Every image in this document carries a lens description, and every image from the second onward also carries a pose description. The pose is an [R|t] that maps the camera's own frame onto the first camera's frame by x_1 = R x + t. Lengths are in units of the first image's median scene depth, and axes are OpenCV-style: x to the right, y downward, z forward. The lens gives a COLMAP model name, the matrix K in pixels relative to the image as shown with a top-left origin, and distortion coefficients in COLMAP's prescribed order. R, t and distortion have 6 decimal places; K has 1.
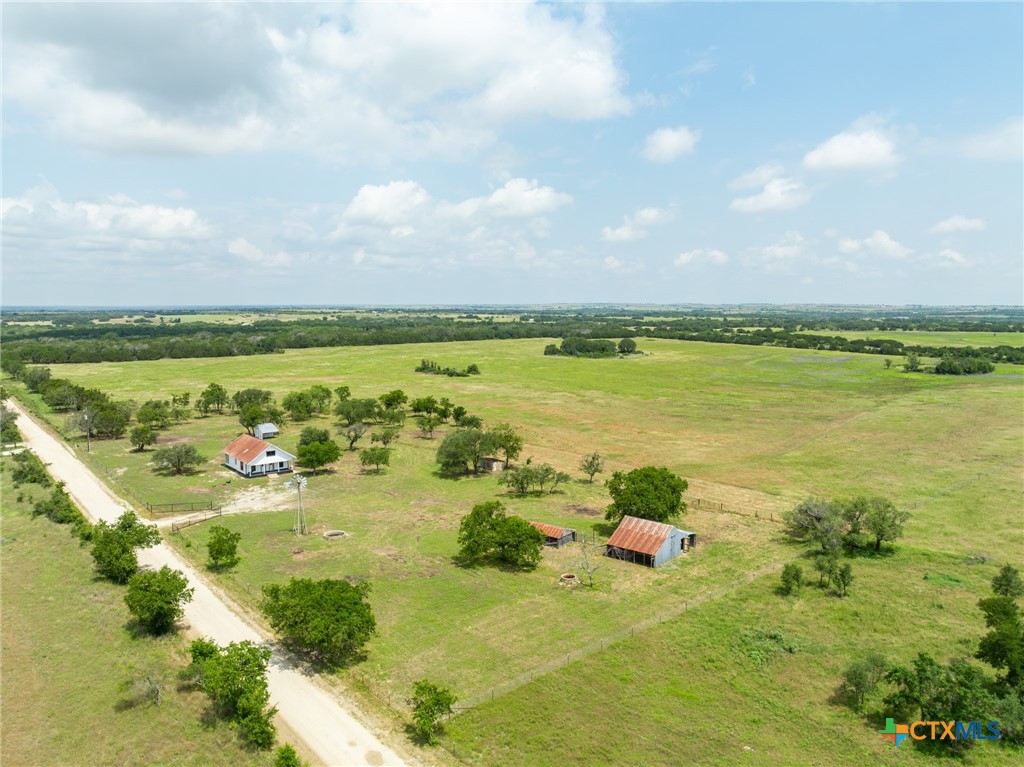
lens RADIAL K [[728.9, 0, 515.9], [0, 728.9, 377.8], [0, 0, 1]] dist [-0.035162, 0.023350]
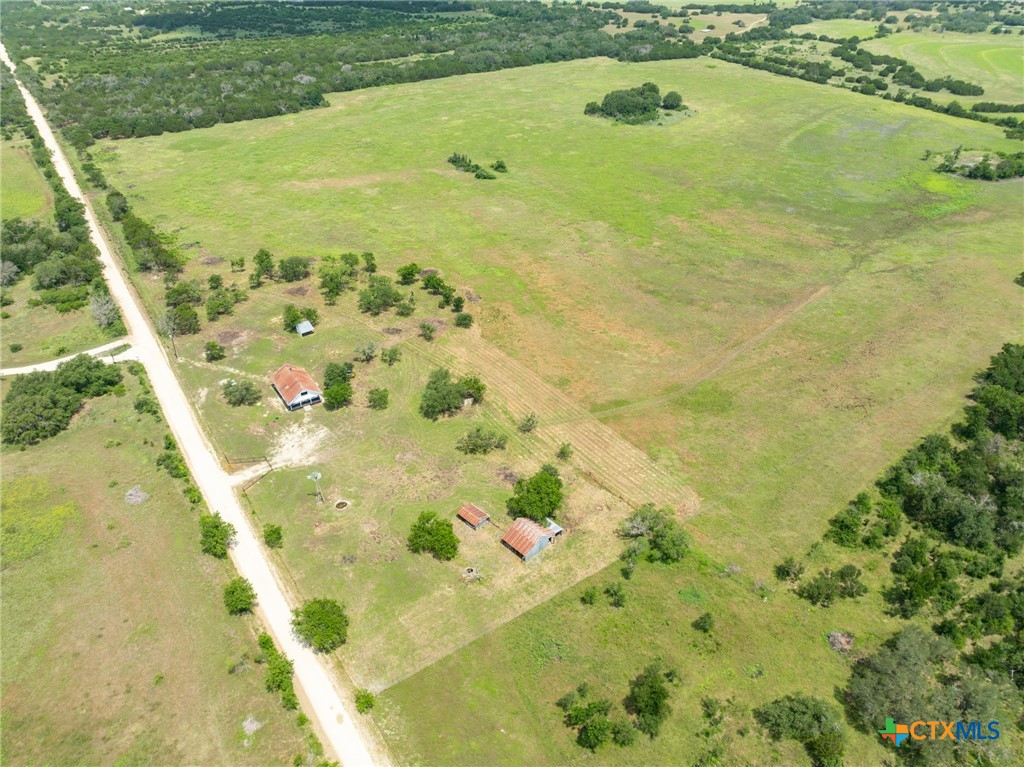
lens RADIAL K [[728.9, 0, 516.3], [0, 728.9, 381.0], [0, 0, 1]] dist [-0.035162, 0.023350]
pose [[0.994370, 0.061391, -0.086364, 0.245270], [-0.014504, 0.886247, 0.462986, -0.741669], [0.104963, -0.459127, 0.882148, -0.237205]]
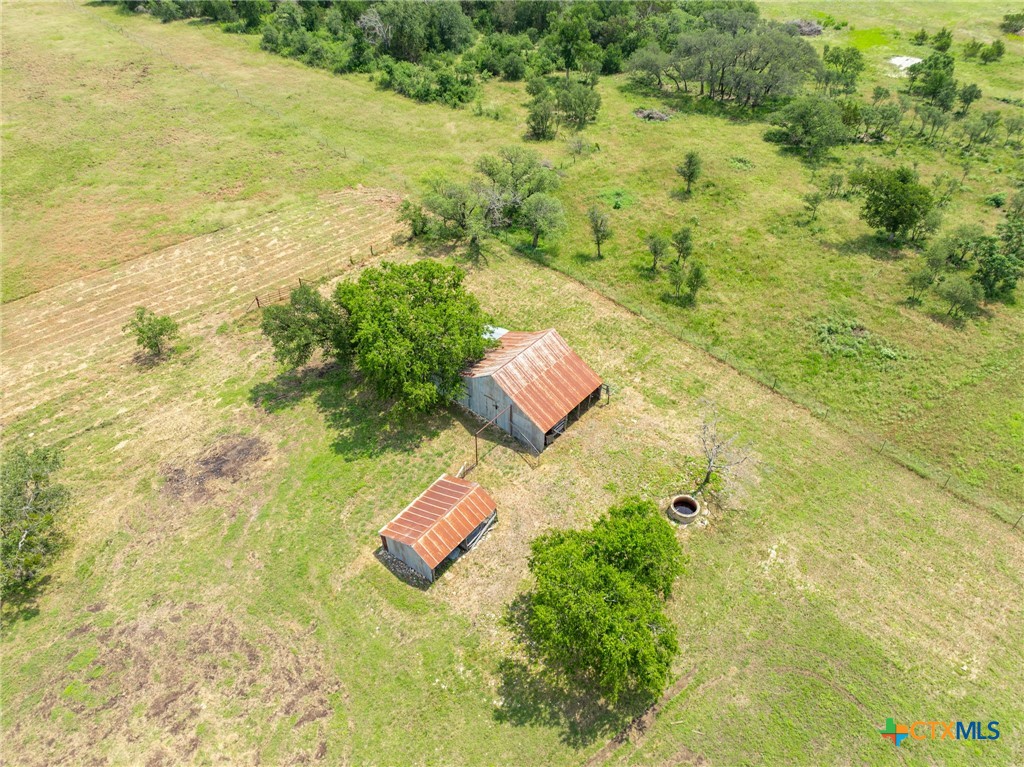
lens RADIAL K [[728.9, 0, 510.9], [0, 728.9, 383.2], [0, 0, 1]] dist [-0.035162, 0.023350]
pose [[-0.012783, -0.634454, 0.772855, -0.225319], [0.095322, 0.768625, 0.632558, -0.115675], [-0.995364, 0.081756, 0.050652, 0.884168]]
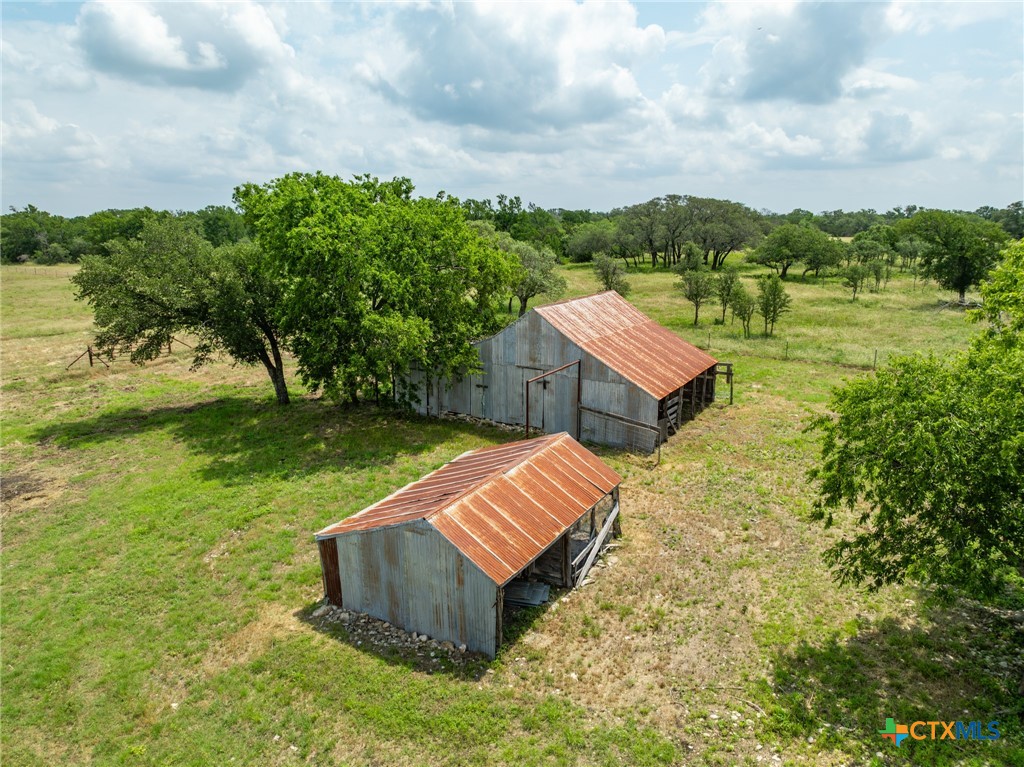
lens RADIAL K [[728.9, 0, 510.0], [0, 728.9, 391.6], [0, 0, 1]] dist [-0.035162, 0.023350]
pose [[-0.159224, -0.231126, 0.959806, -0.095524], [0.106639, 0.962495, 0.249464, 0.139861], [-0.981466, 0.142073, -0.128605, 0.962030]]
